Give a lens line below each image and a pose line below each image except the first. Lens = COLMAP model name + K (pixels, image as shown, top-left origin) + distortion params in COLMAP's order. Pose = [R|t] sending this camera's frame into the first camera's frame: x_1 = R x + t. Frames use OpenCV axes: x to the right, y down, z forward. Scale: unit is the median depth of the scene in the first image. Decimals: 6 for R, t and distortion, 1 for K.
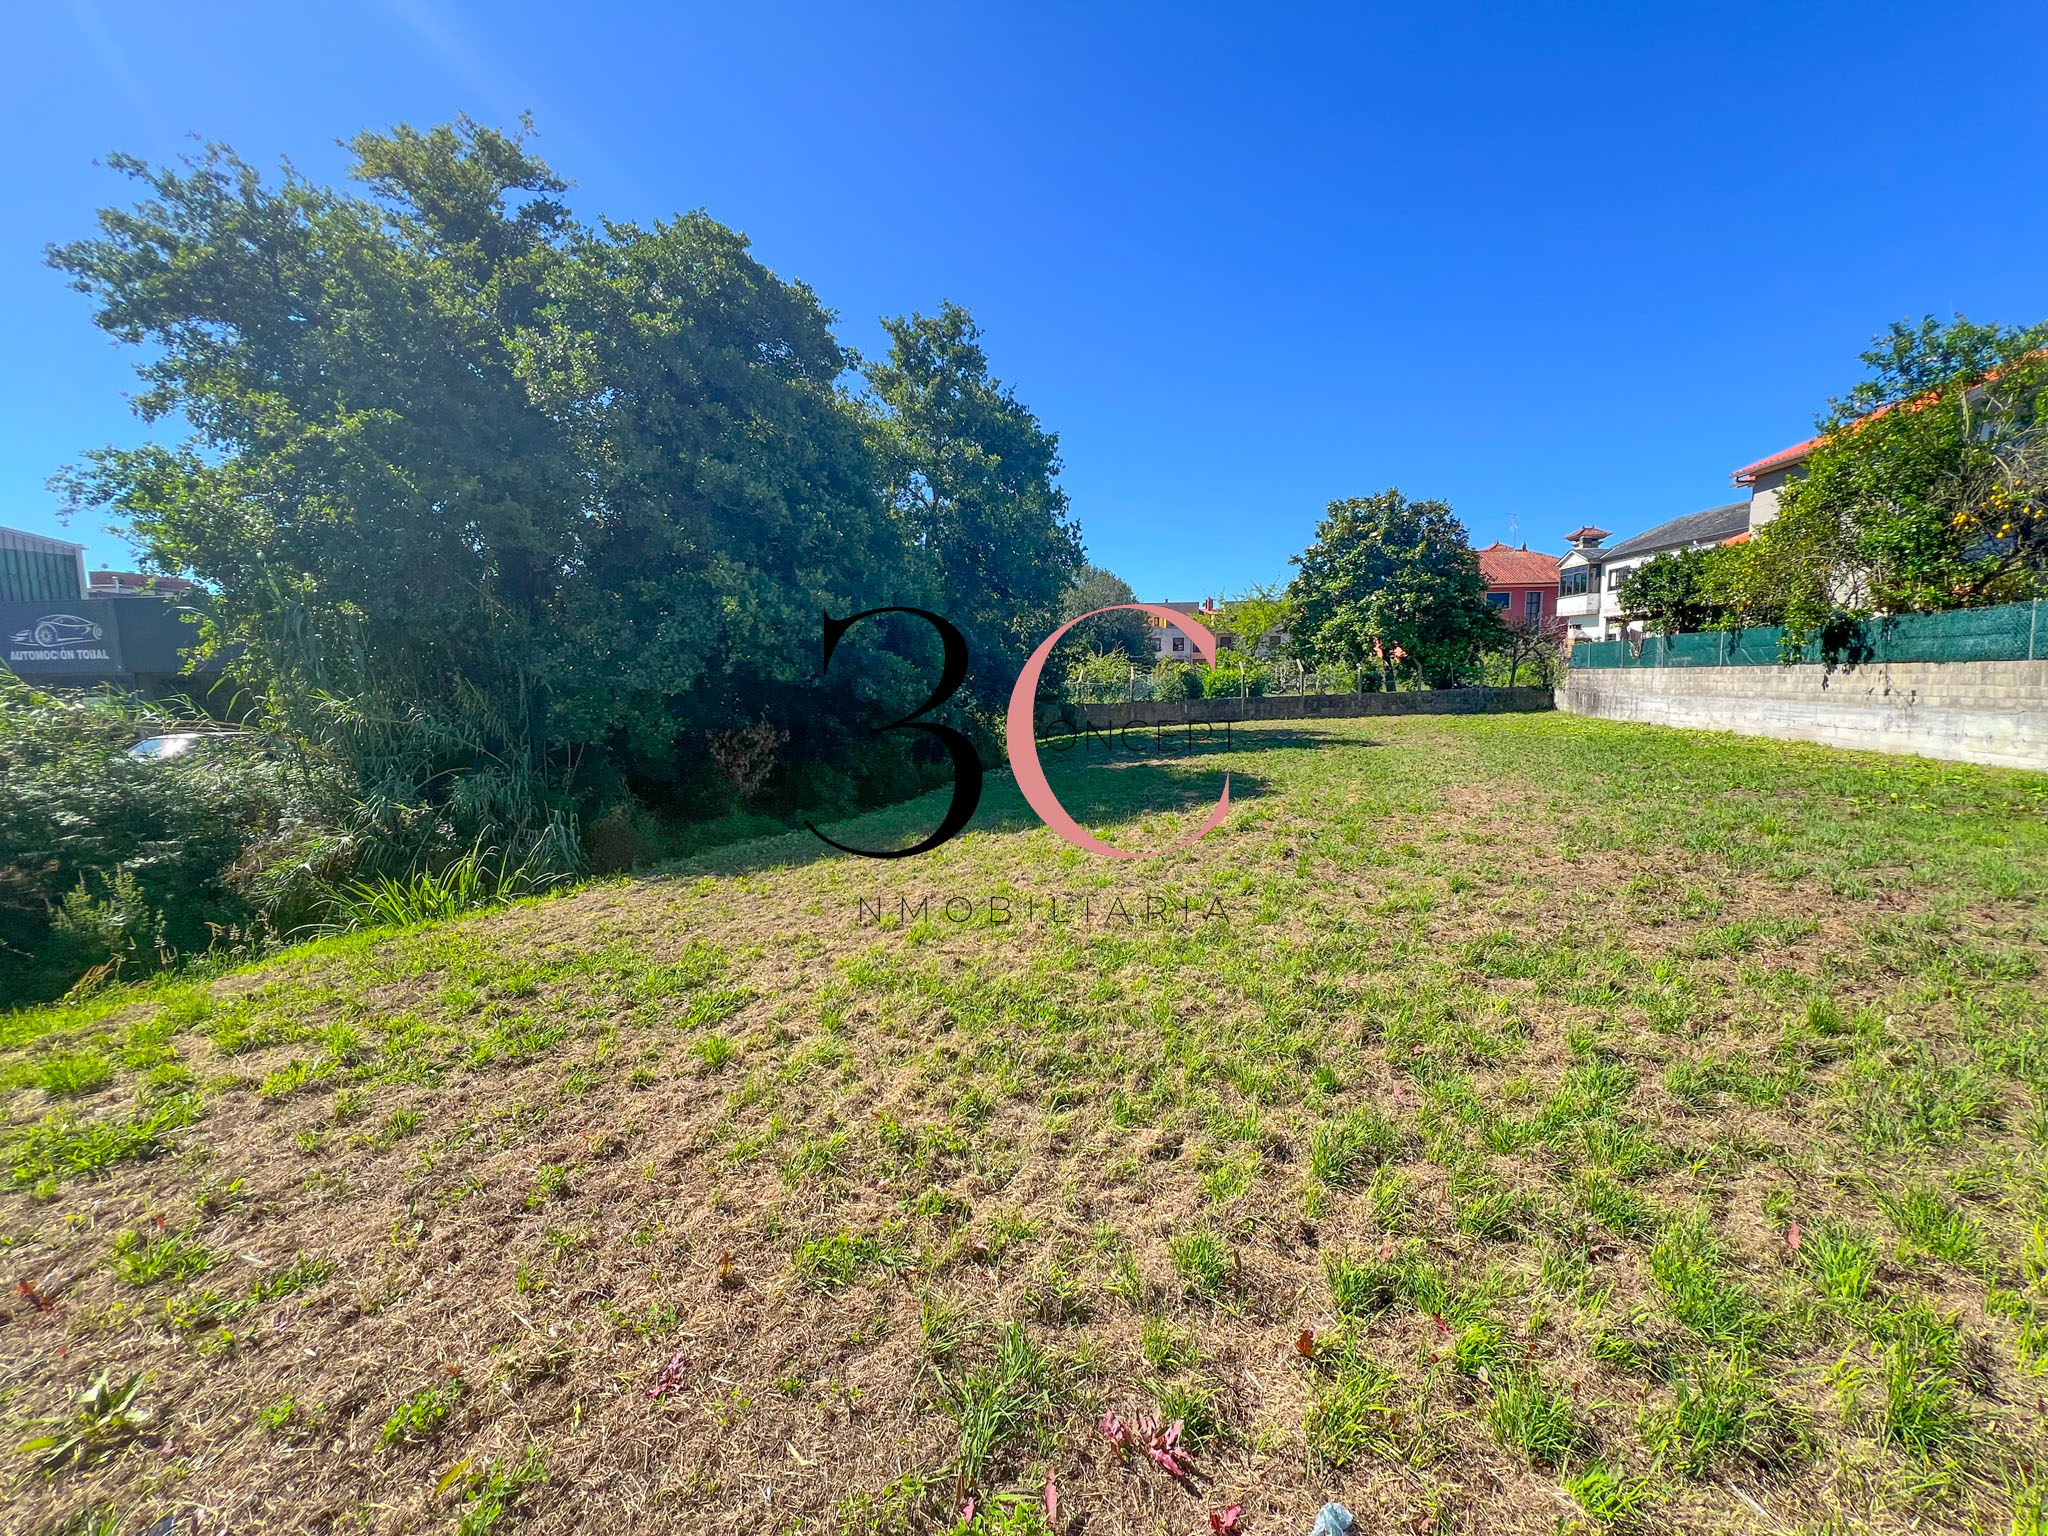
lens RADIAL K [[822.6, 0, 1019.0], [0, 822.6, 761.4], [0, 0, 1]] dist [-0.001822, -0.000123]
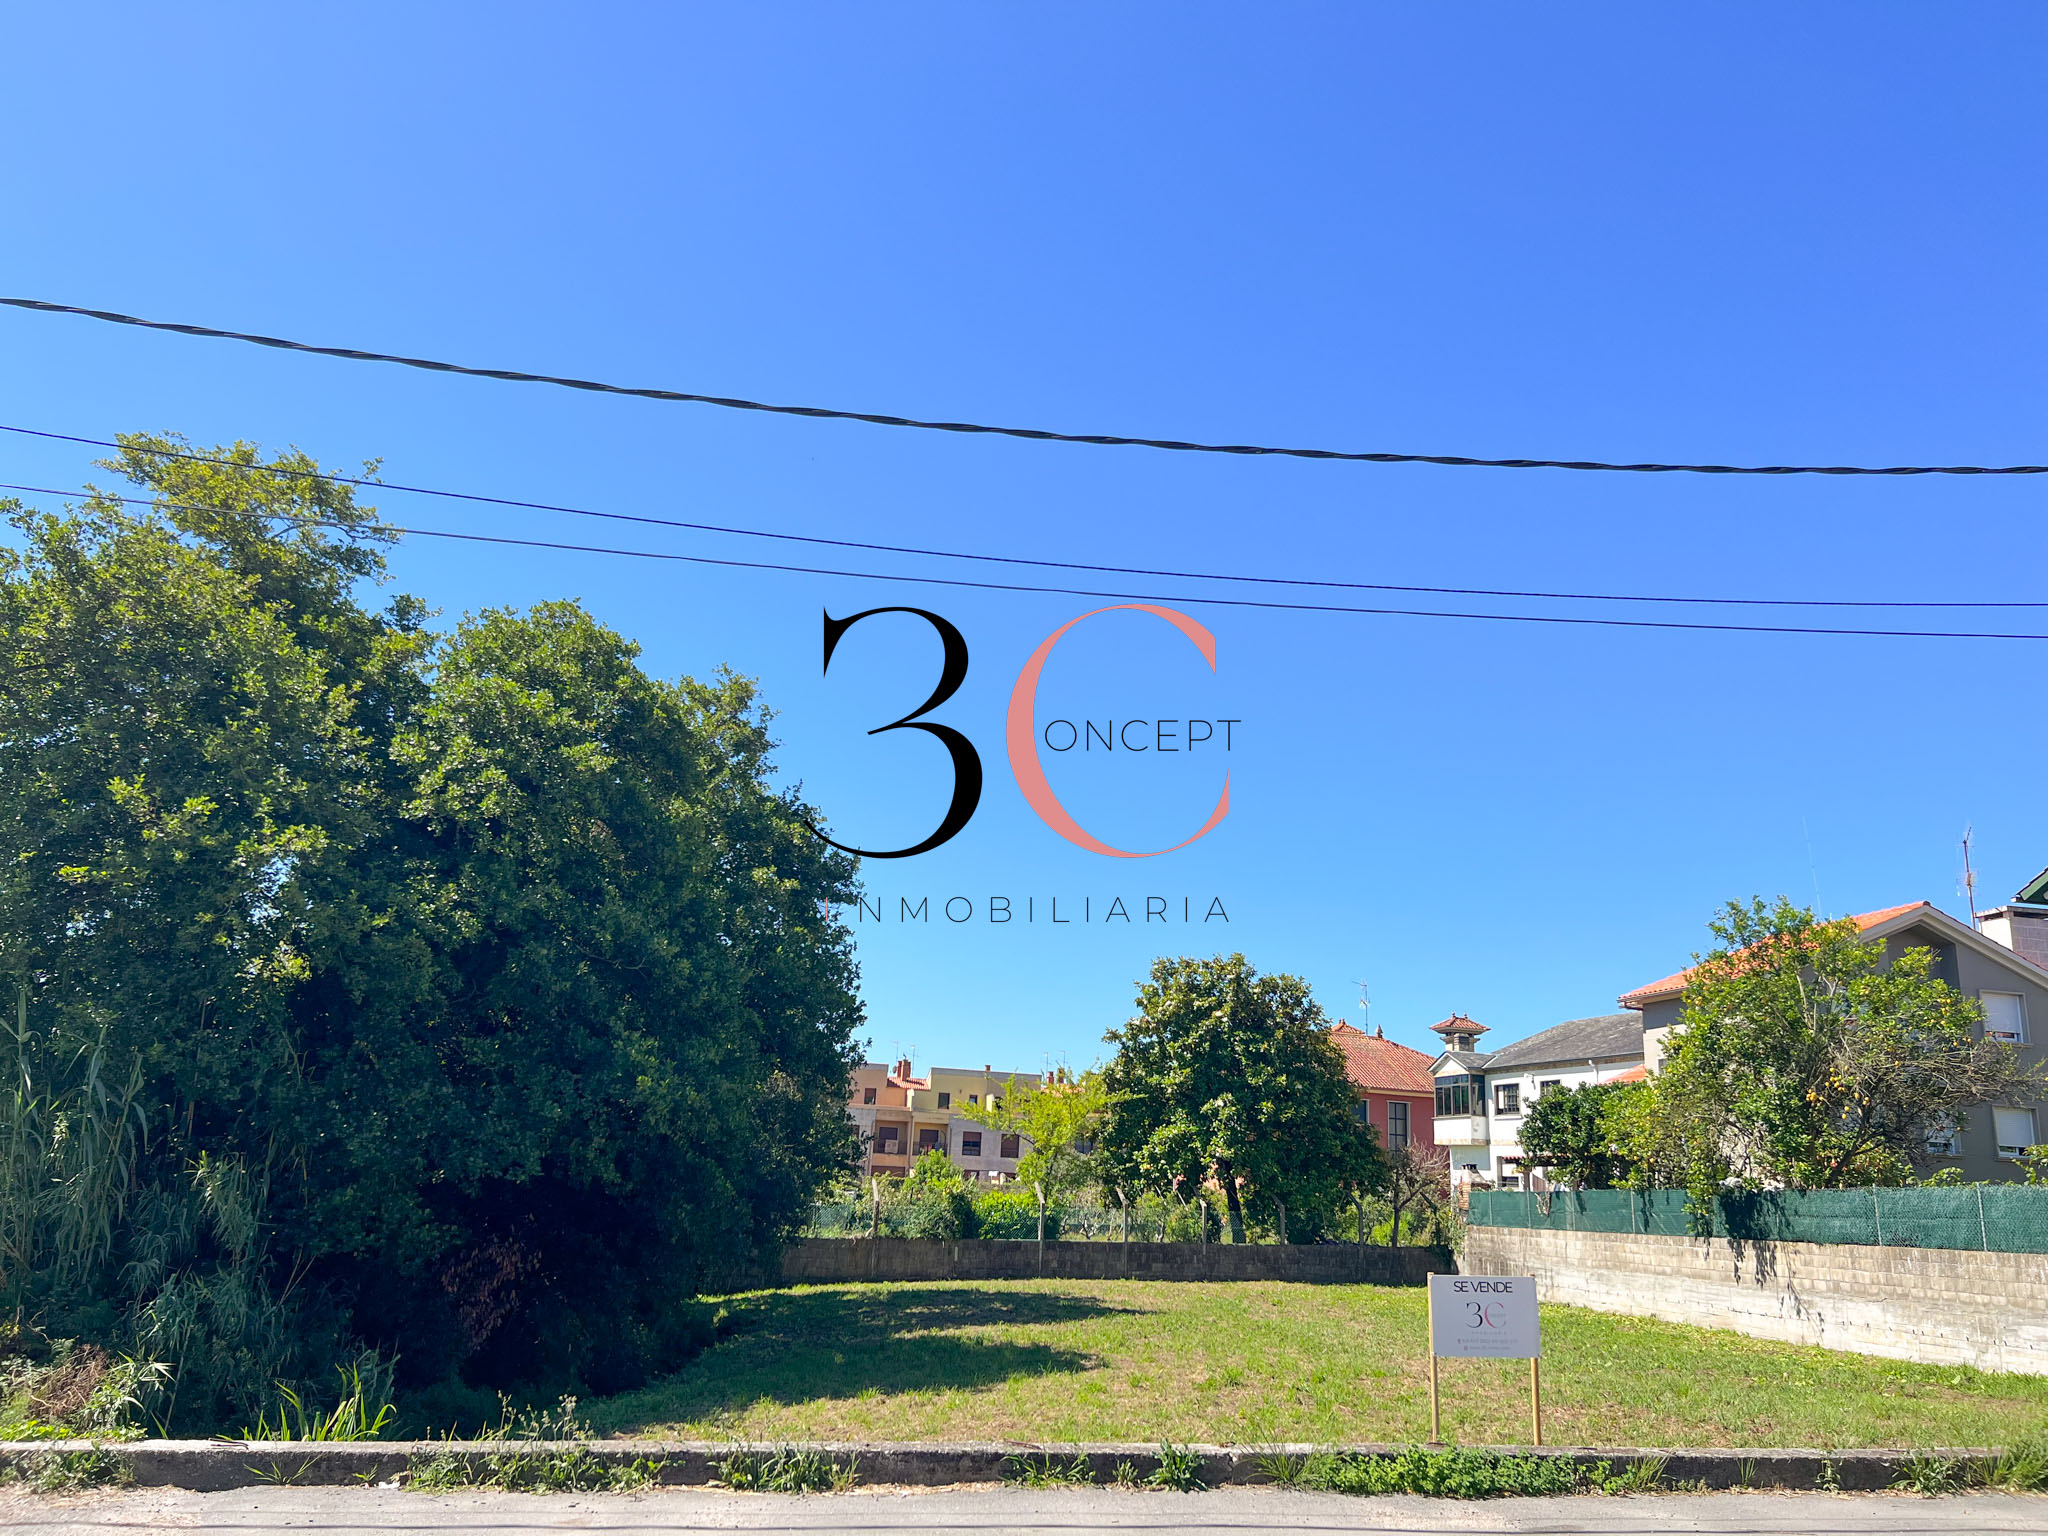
lens RADIAL K [[1546.7, 0, 1022.0], [0, 1546.7, 757.4], [0, 0, 1]] dist [0.068158, -0.081274]
pose [[0.940932, 0.148389, 0.304349, -0.254329], [-0.026783, 0.928655, -0.369975, 0.034913], [-0.337536, 0.339970, 0.877775, -0.309531]]
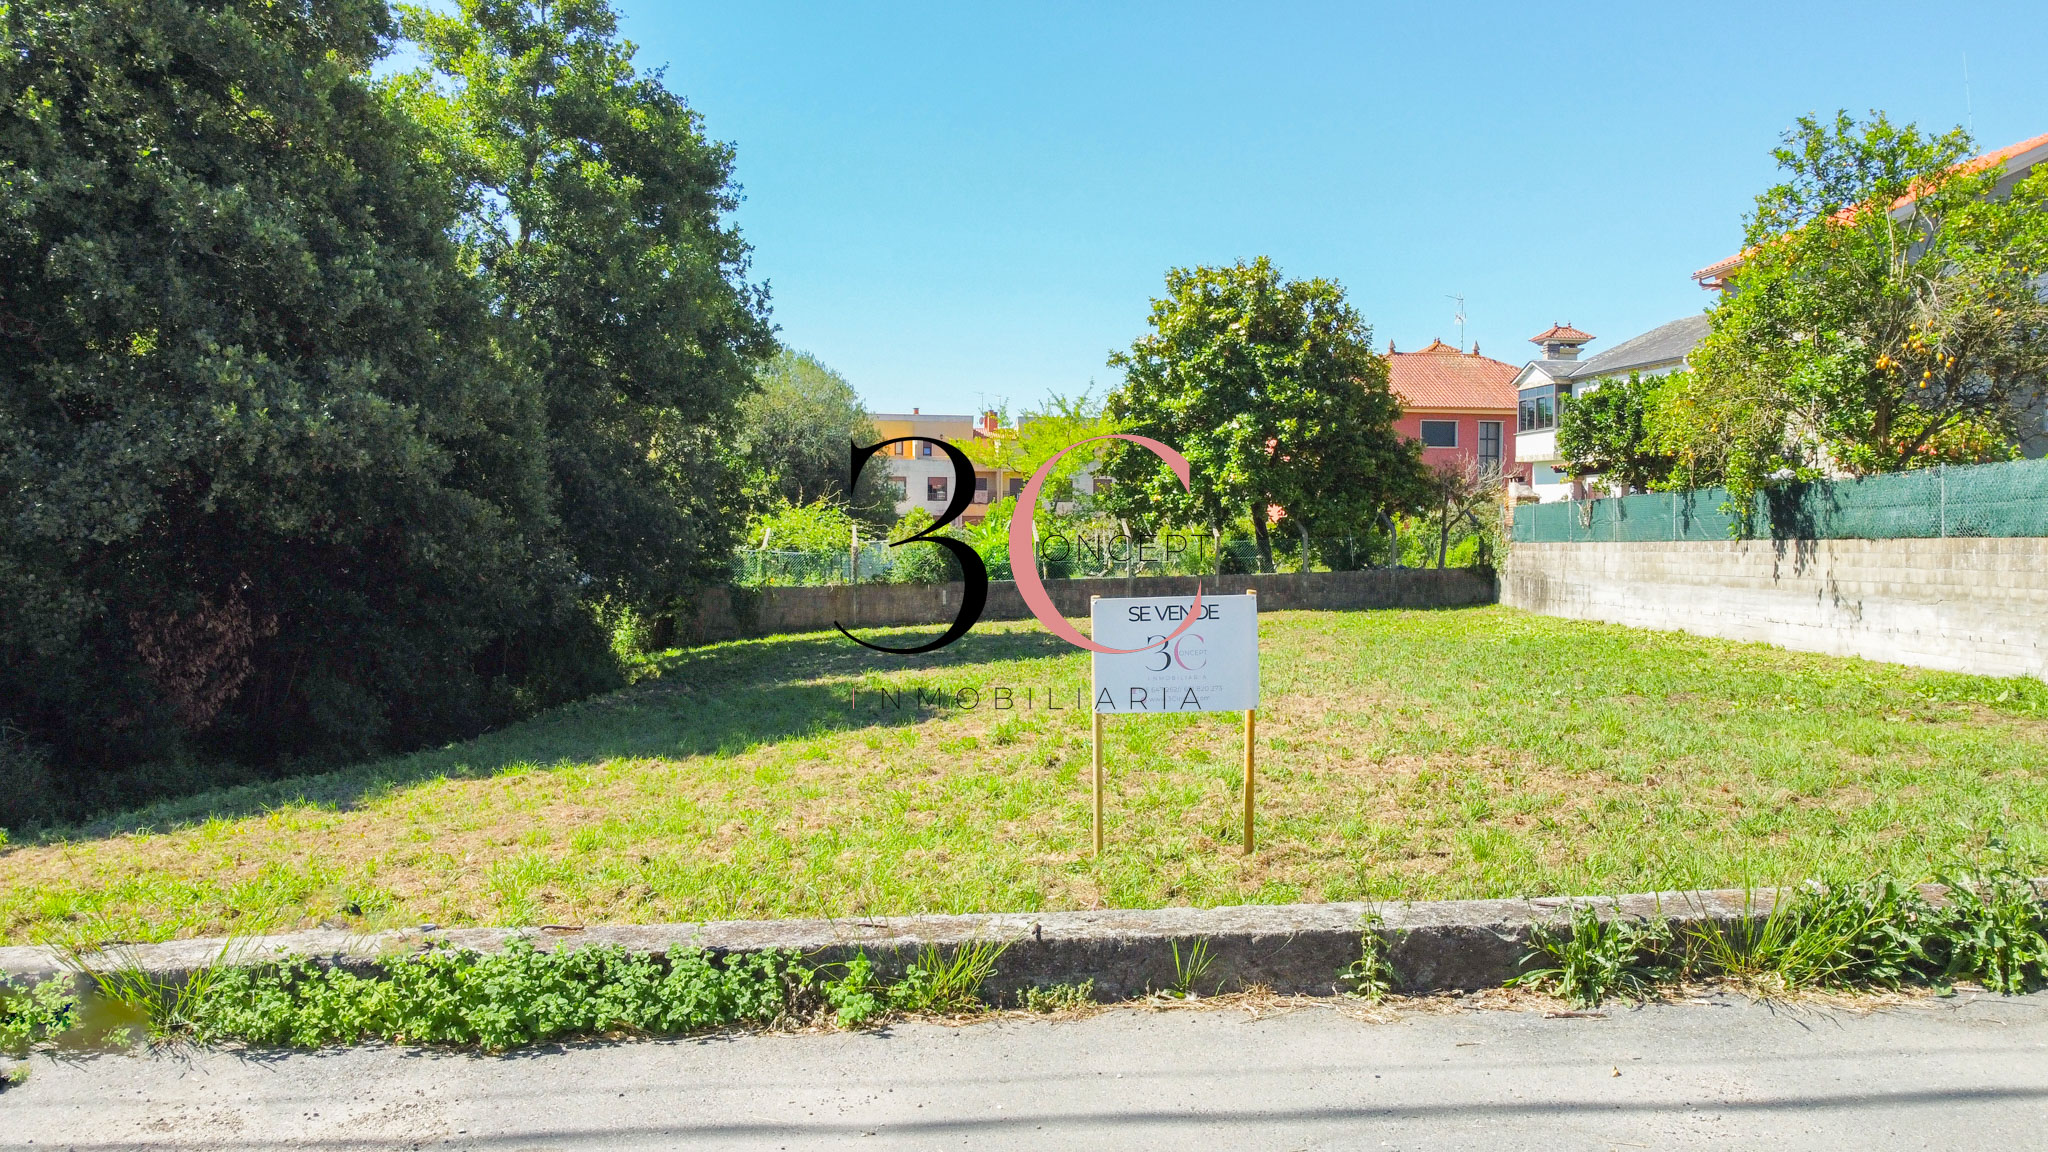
lens RADIAL K [[1563.8, 0, 1024.7], [0, 1563.8, 575.5], [0, 0, 1]] dist [0.005478, -0.012364]
pose [[0.970229, 0.013872, 0.241793, -0.020935], [0.006428, 0.996532, -0.082967, 0.020924], [-0.242105, 0.082051, 0.966774, -0.157518]]
